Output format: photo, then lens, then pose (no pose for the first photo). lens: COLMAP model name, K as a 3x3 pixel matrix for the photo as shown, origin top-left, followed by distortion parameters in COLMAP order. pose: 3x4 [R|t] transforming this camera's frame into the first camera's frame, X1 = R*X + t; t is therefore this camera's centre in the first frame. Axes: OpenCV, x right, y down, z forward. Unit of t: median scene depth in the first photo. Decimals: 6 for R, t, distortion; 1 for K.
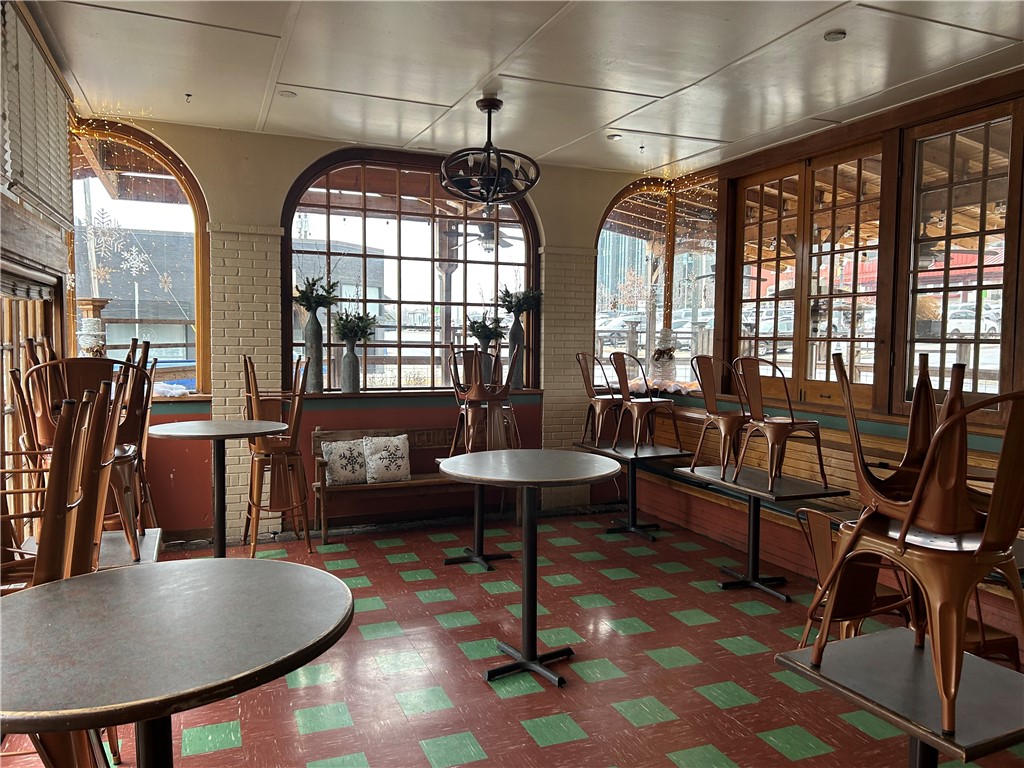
lens RADIAL K [[768.0, 0, 512.9], [0, 768.0, 381.0], [0, 0, 1]] dist [0.054390, -0.051298]
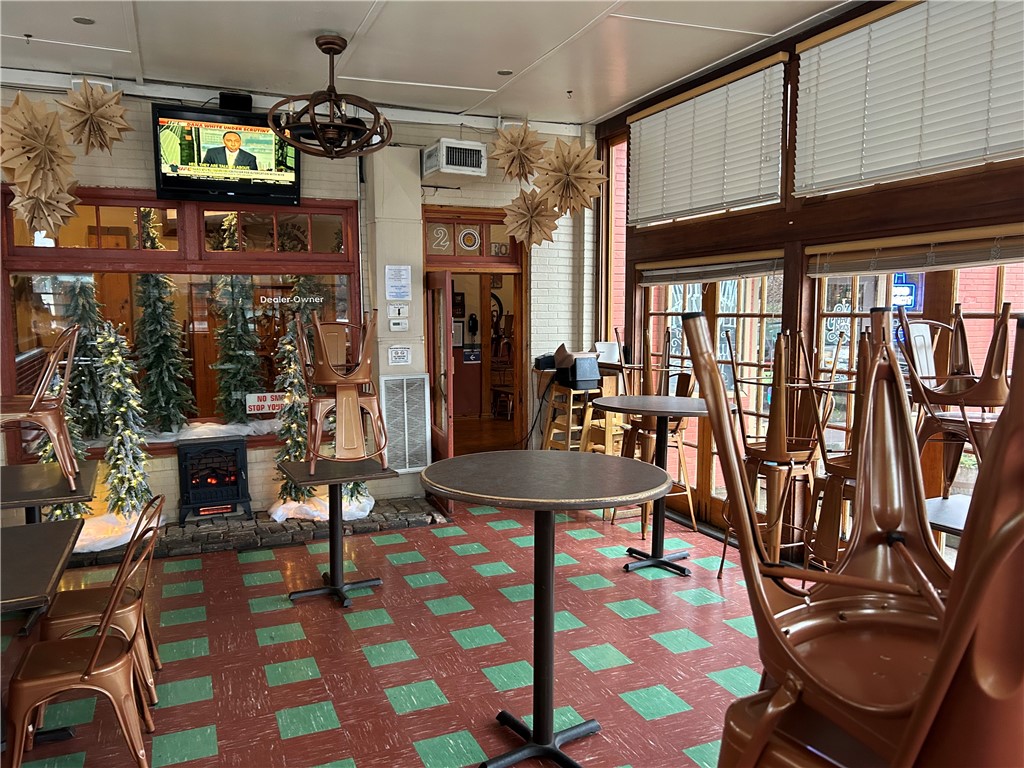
lens RADIAL K [[768.0, 0, 510.6], [0, 768.0, 383.1], [0, 0, 1]] dist [0.054390, -0.051298]
pose [[-0.999802, 0.008964, -0.017751, 0.066609], [0.006040, 0.987354, 0.158414, -0.092520], [0.018946, 0.158276, -0.987213, 1.808252]]
